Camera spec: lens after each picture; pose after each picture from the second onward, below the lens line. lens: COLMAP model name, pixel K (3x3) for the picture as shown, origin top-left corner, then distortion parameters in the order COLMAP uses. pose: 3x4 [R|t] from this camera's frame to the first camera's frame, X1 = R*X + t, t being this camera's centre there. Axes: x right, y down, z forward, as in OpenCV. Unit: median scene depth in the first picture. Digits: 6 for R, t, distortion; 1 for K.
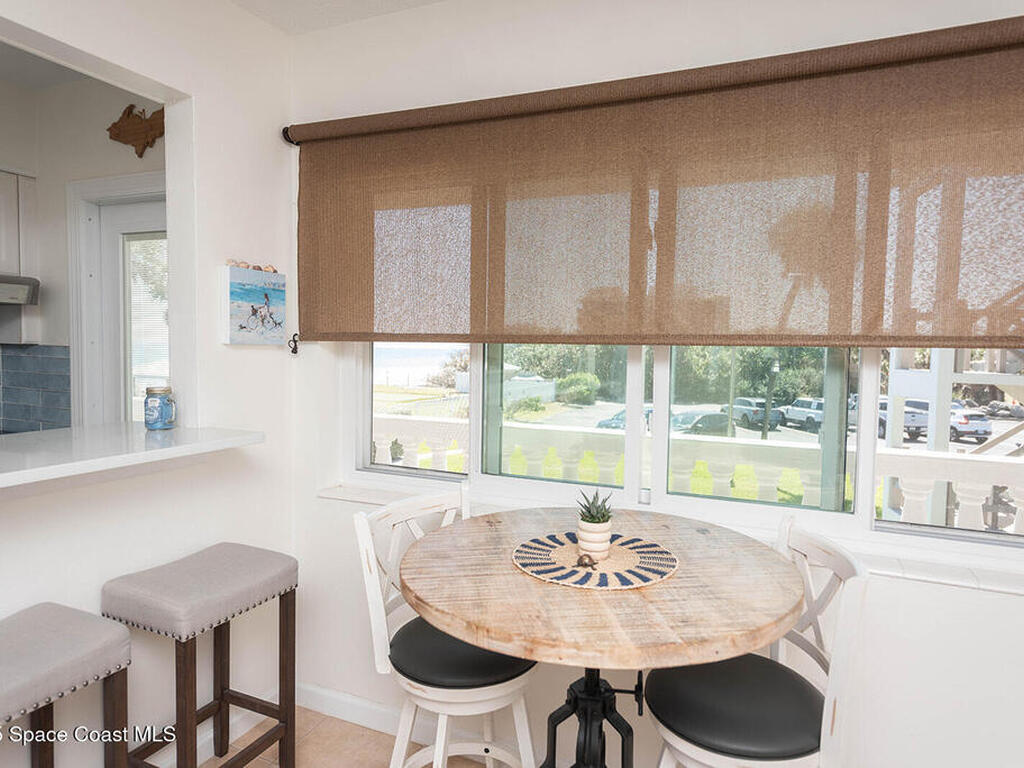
lens RADIAL K [[662.2, 0, 513.3], [0, 662.2, 384.7], [0, 0, 1]] dist [0.022767, -0.000300]
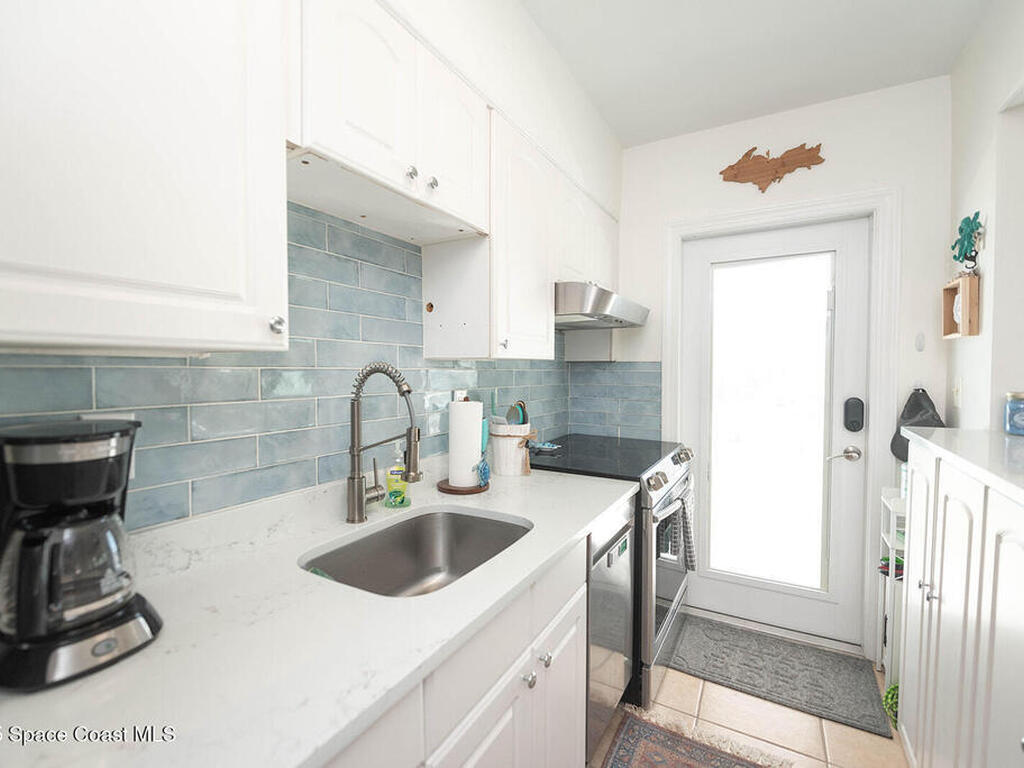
lens RADIAL K [[455.6, 0, 508.6], [0, 455.6, 384.6], [0, 0, 1]] dist [-0.002832, -0.005835]
pose [[0.994392, -0.026586, -0.102359, -1.112057], [0.023913, 0.999342, -0.027254, -0.002192], [0.103016, 0.024654, 0.994374, 0.232170]]
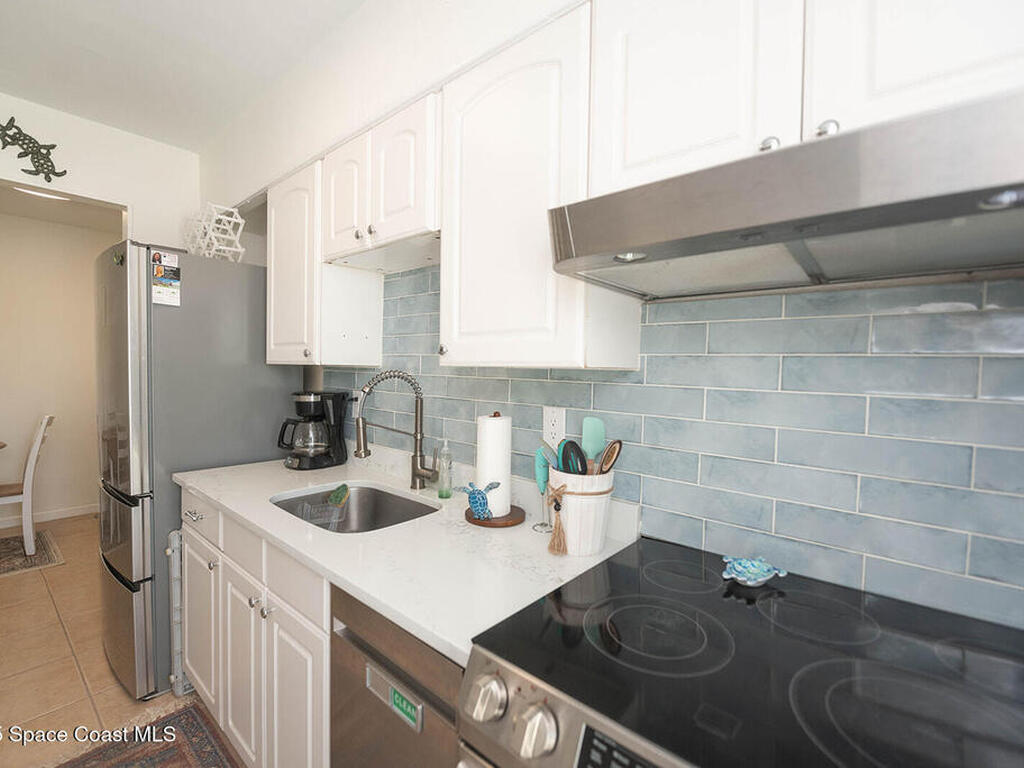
lens RADIAL K [[457.3, 0, 503.4], [0, 457.3, 385.0], [0, 0, 1]] dist [-0.002350, -0.000912]
pose [[-0.280041, -0.001221, -0.959987, -0.685042], [-0.080607, 0.996498, 0.022247, -0.051318], [0.956598, 0.083612, -0.279159, 1.078787]]
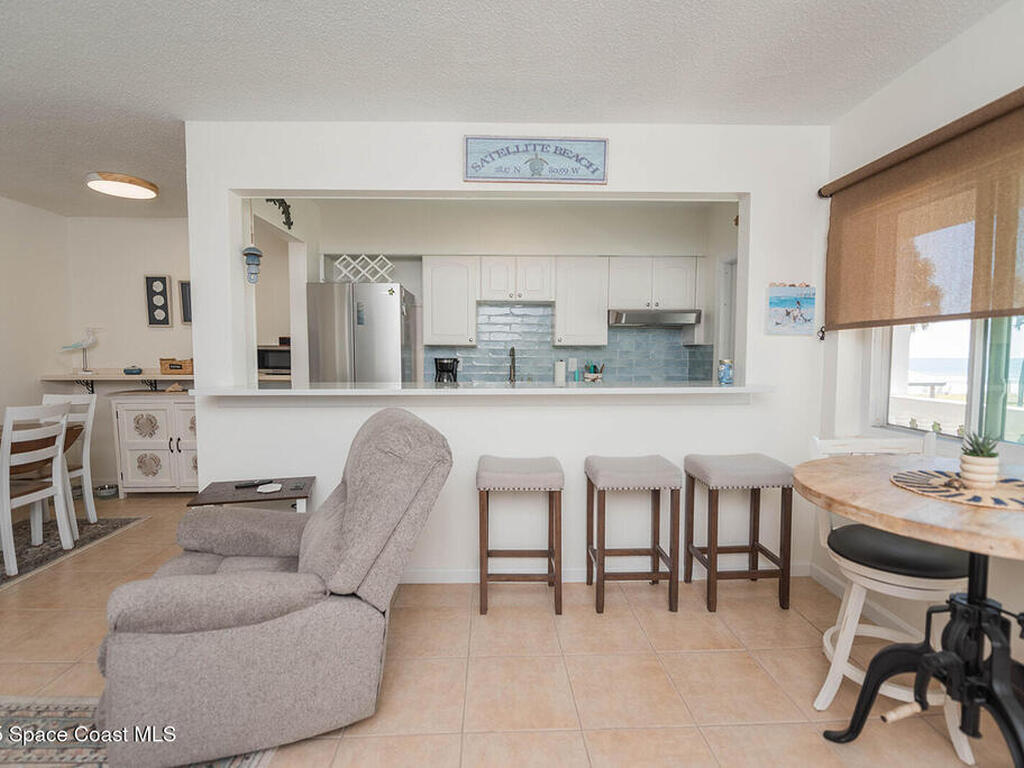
lens RADIAL K [[473.0, 0, 509.1], [0, 473.0, 383.7], [0, 0, 1]] dist [-0.003232, -0.002001]
pose [[0.432564, 0.035751, -0.900894, 0.340596], [-0.042470, 0.998912, 0.019249, 0.063153], [0.900602, 0.029934, 0.433612, -0.077900]]
